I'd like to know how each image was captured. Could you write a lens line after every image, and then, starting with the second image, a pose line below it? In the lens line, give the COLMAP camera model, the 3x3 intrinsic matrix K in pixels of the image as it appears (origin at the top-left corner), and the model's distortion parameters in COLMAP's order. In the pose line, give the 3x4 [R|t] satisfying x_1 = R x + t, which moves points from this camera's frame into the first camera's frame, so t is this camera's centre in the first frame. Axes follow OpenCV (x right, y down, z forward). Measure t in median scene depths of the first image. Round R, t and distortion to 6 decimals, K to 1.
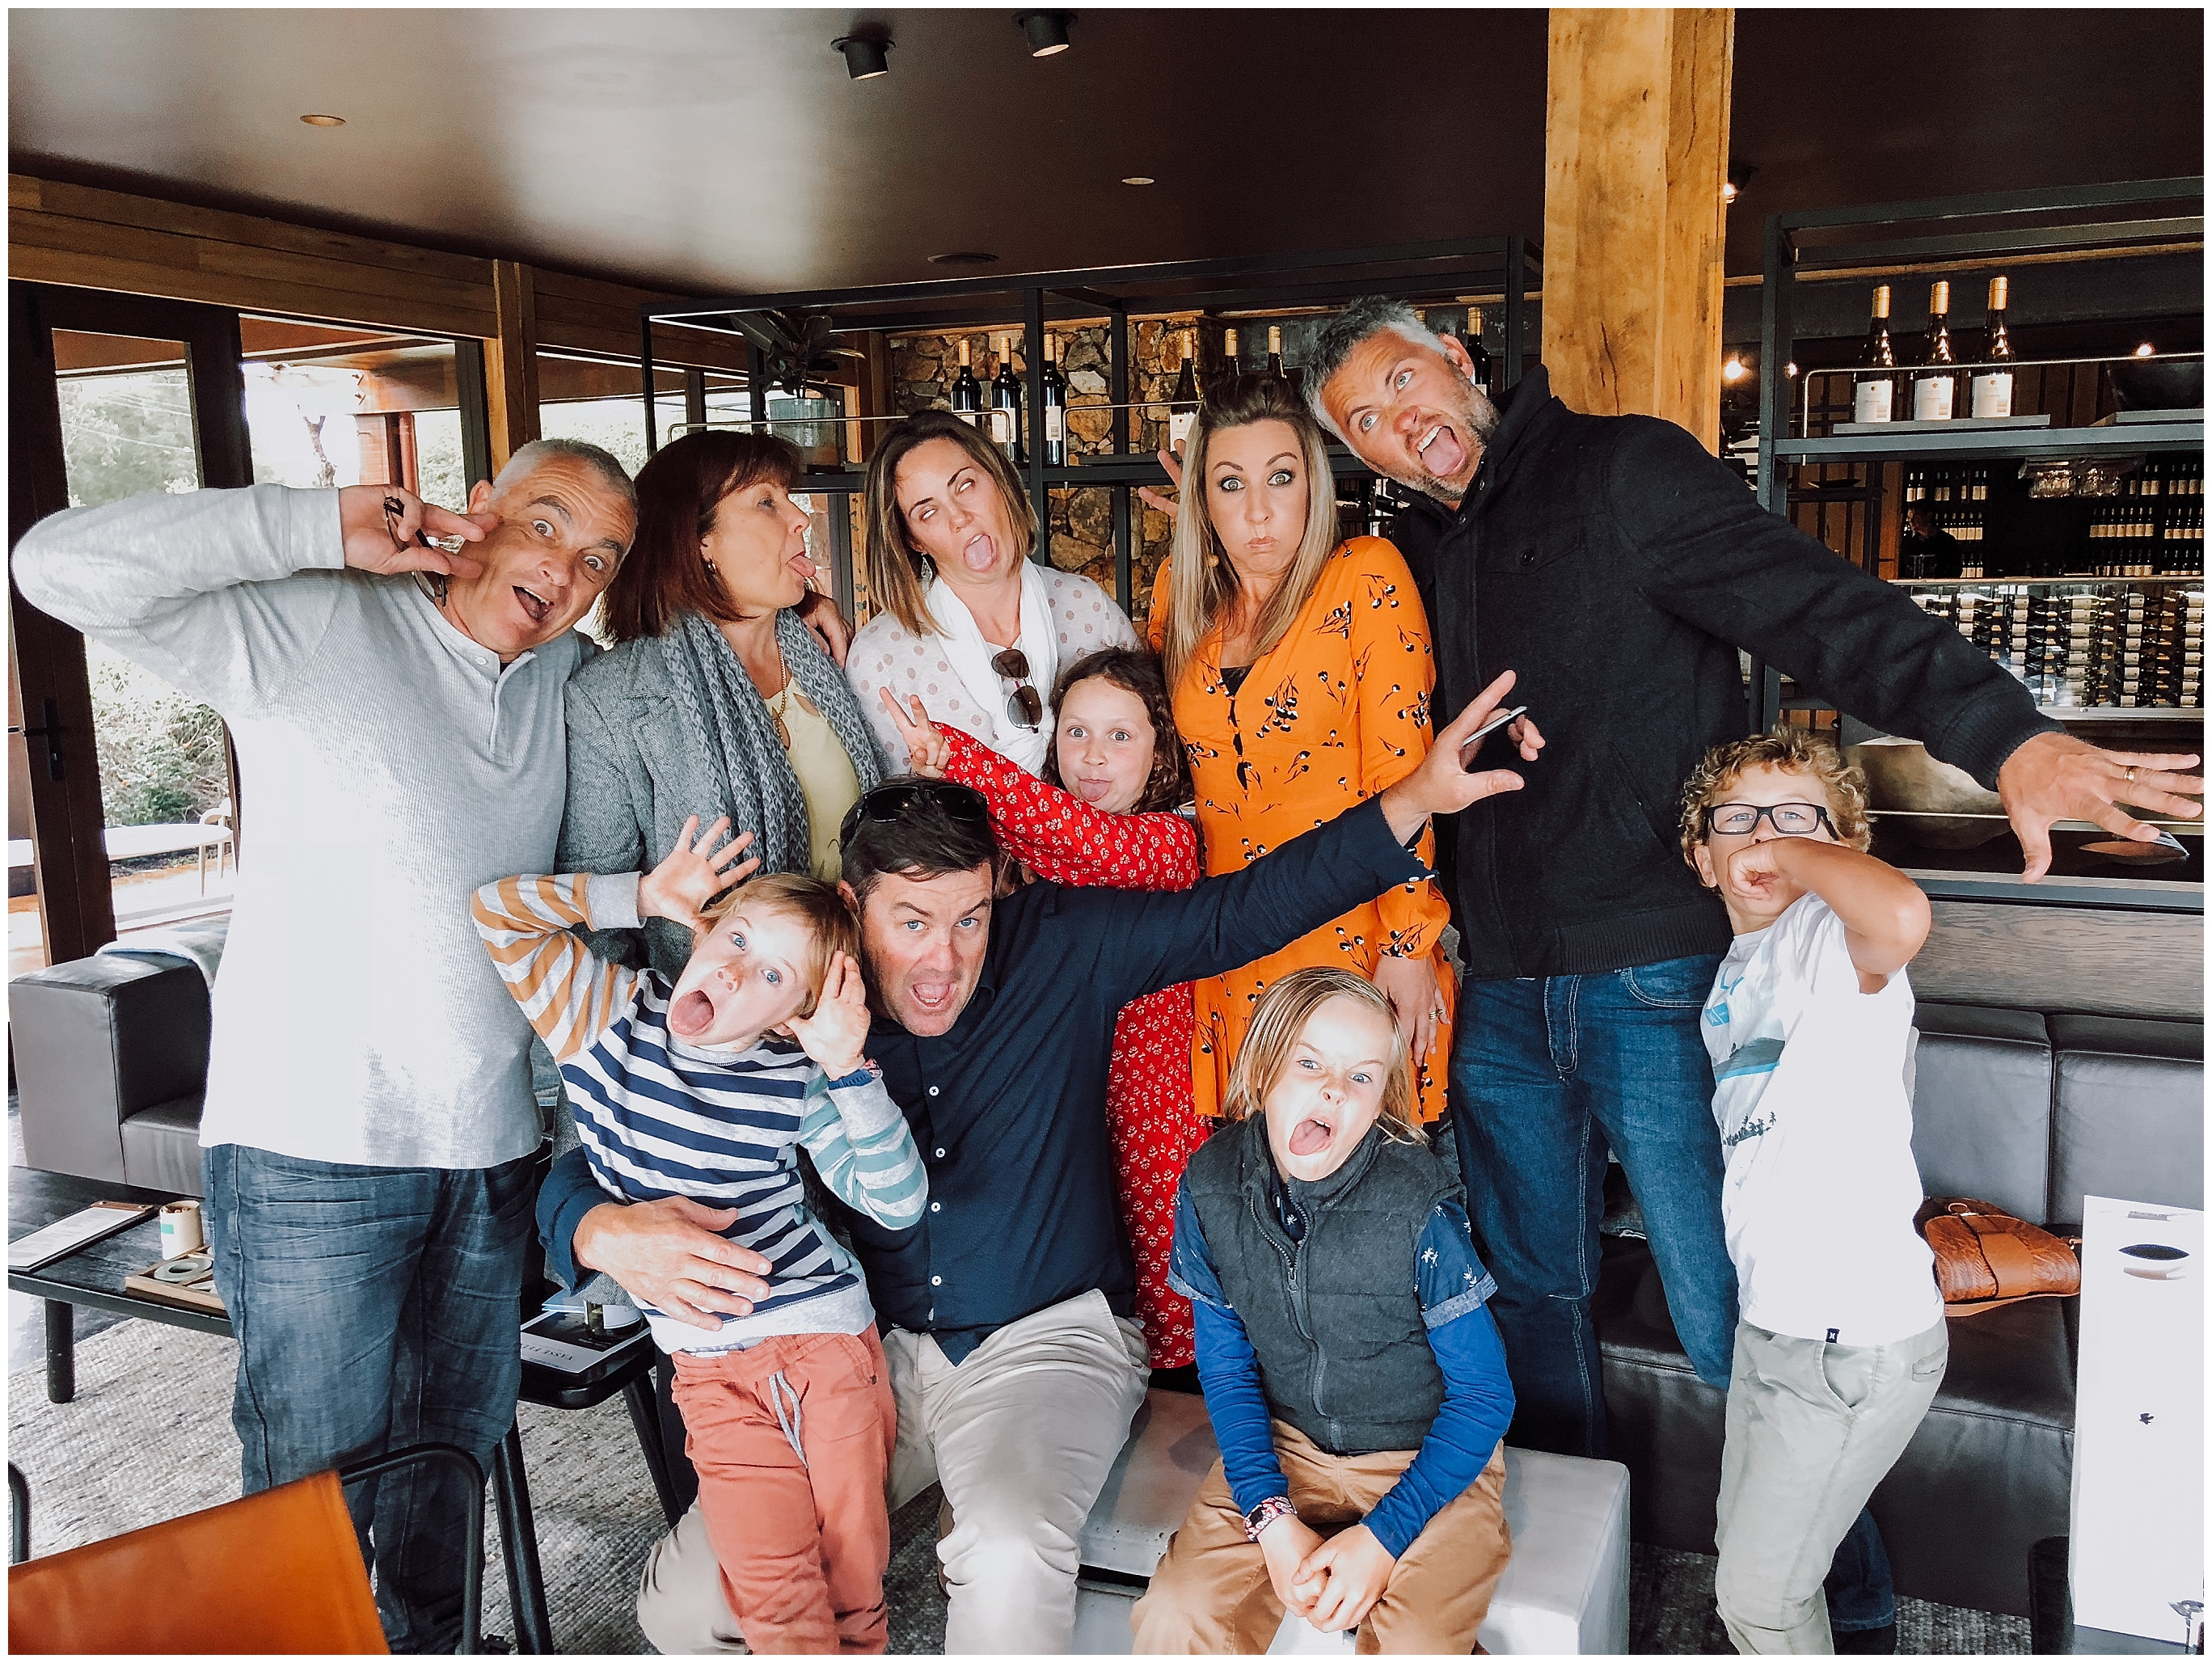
lens RADIAL K [[1761.6, 0, 1124.7], [0, 1761.6, 840.6], [0, 0, 1]] dist [0.010456, 0.006186]
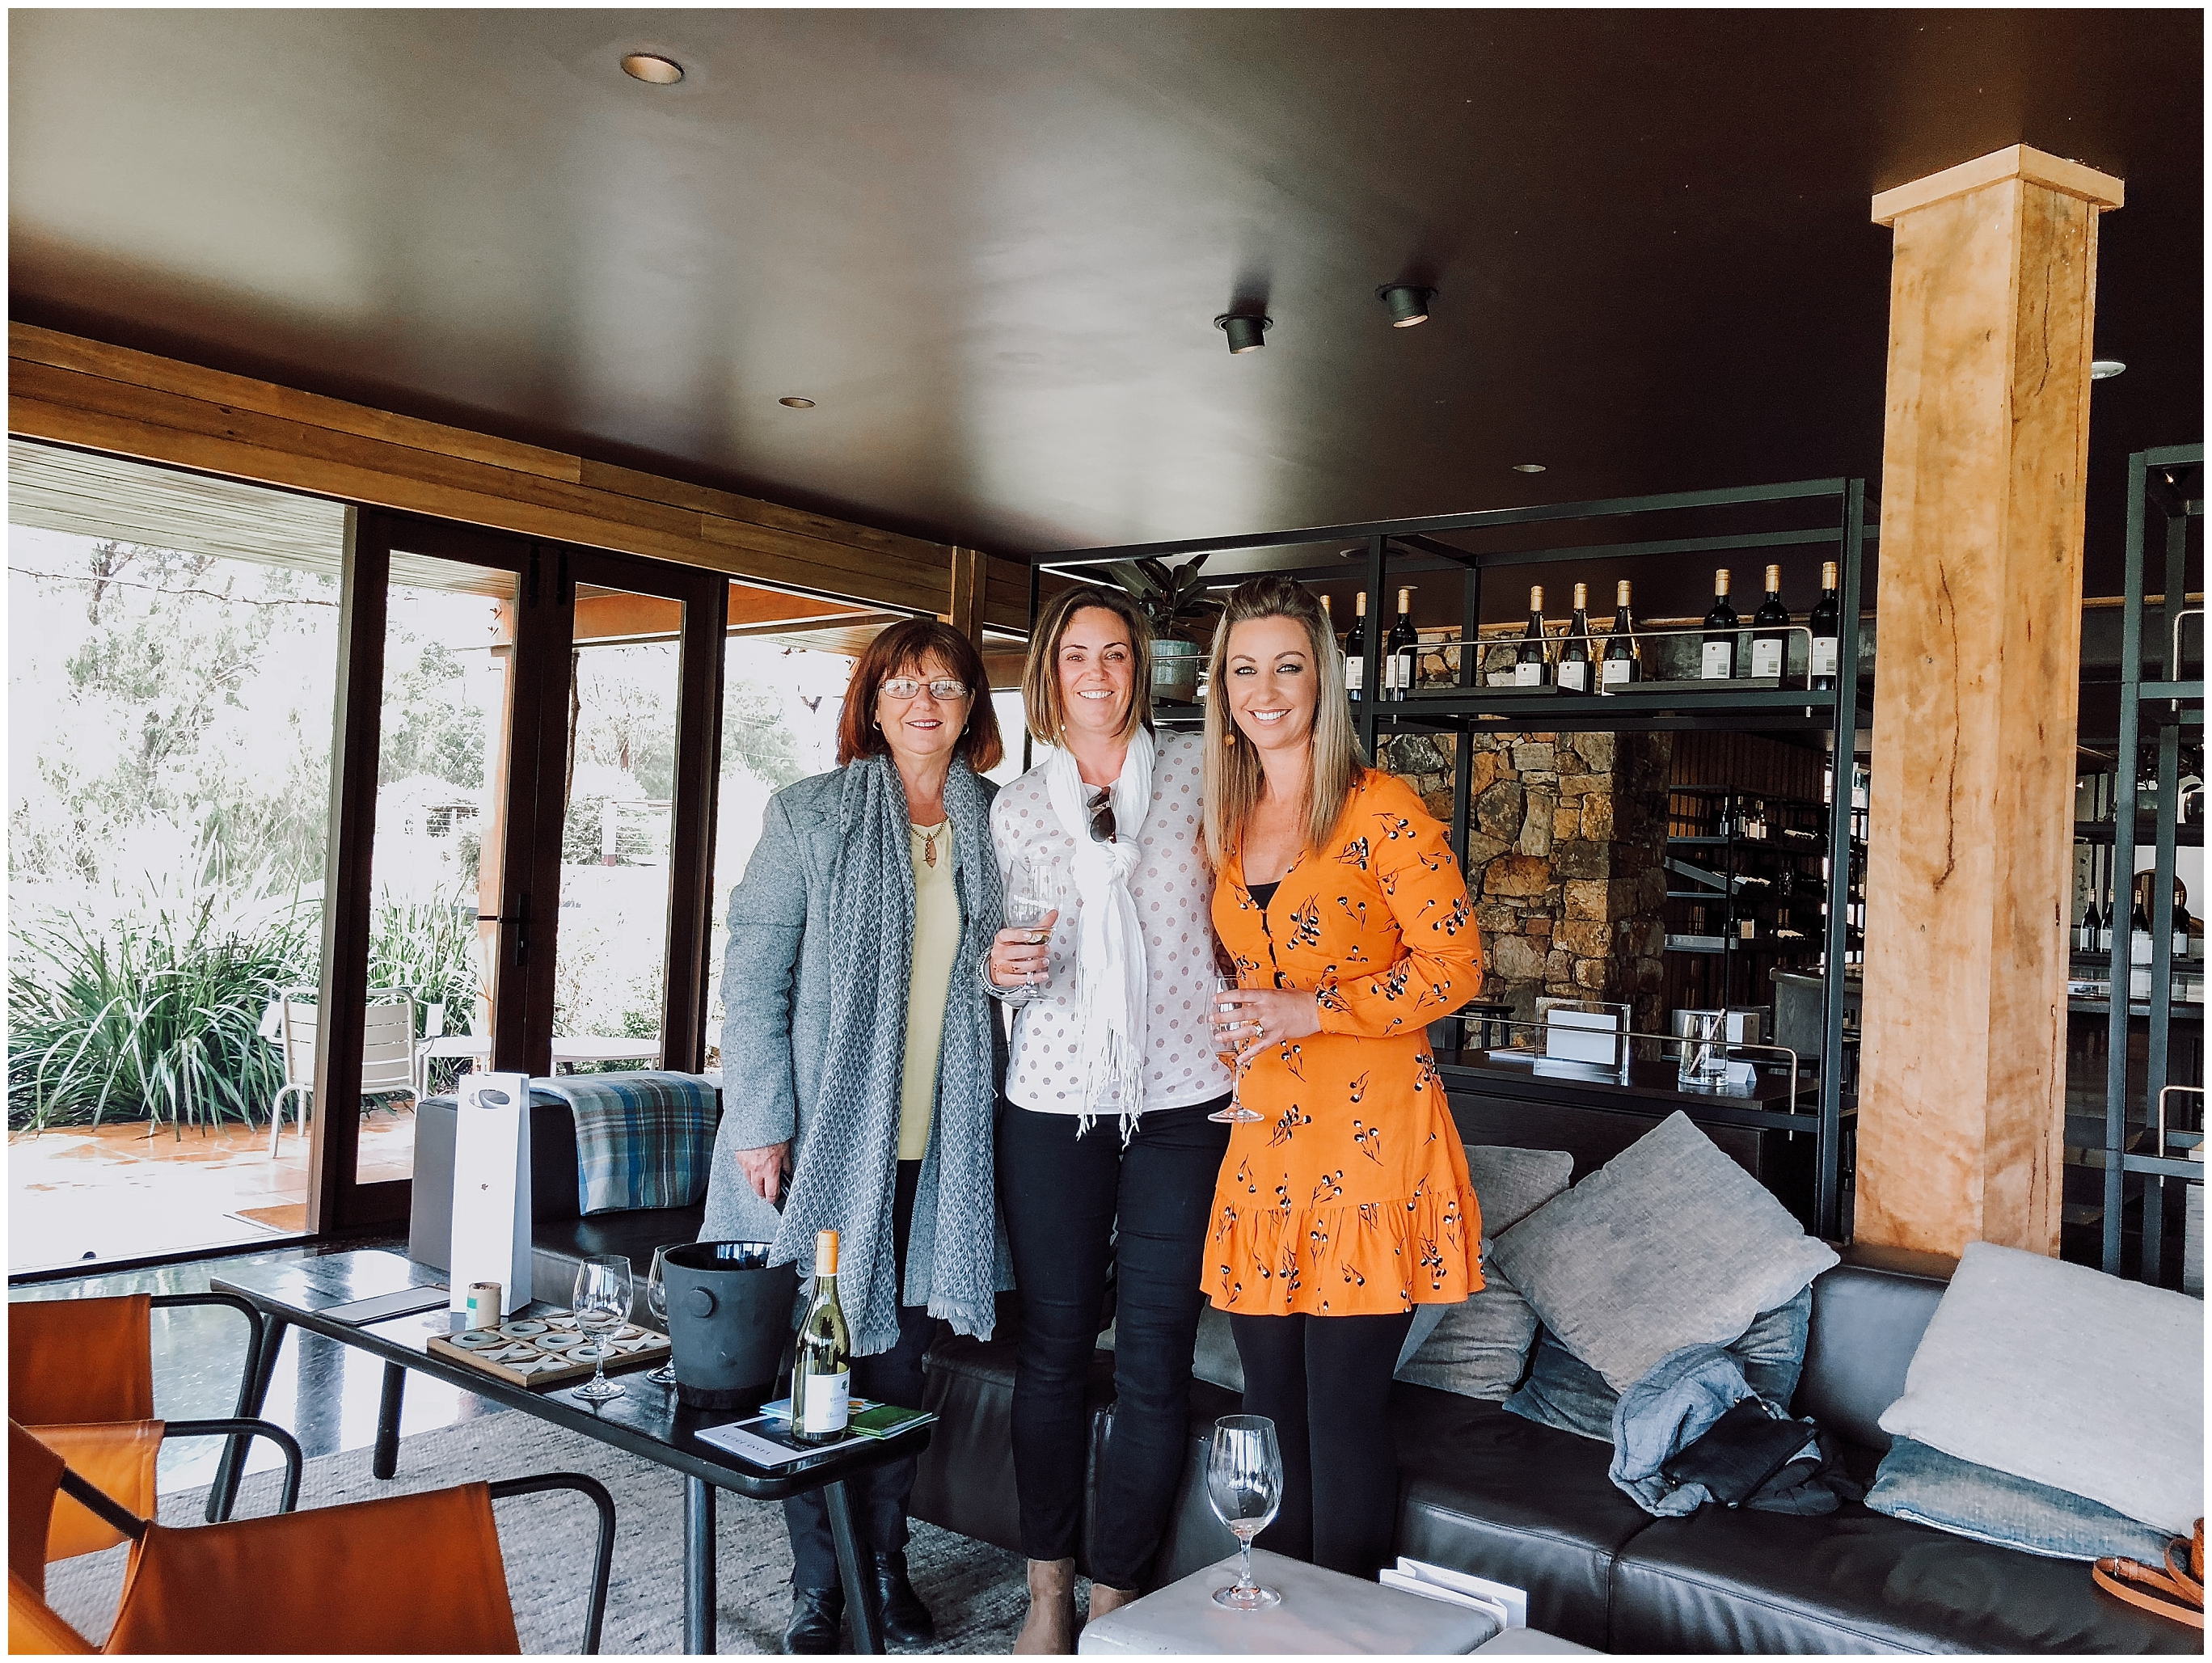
lens RADIAL K [[1761.6, 0, 1126.1], [0, 1761.6, 871.5], [0, 0, 1]] dist [0.010456, 0.006186]
pose [[0.964085, 0.062028, -0.258248, 0.096073], [-0.104461, 0.982536, -0.153980, 0.066200], [0.244187, 0.175427, 0.953728, -0.001193]]
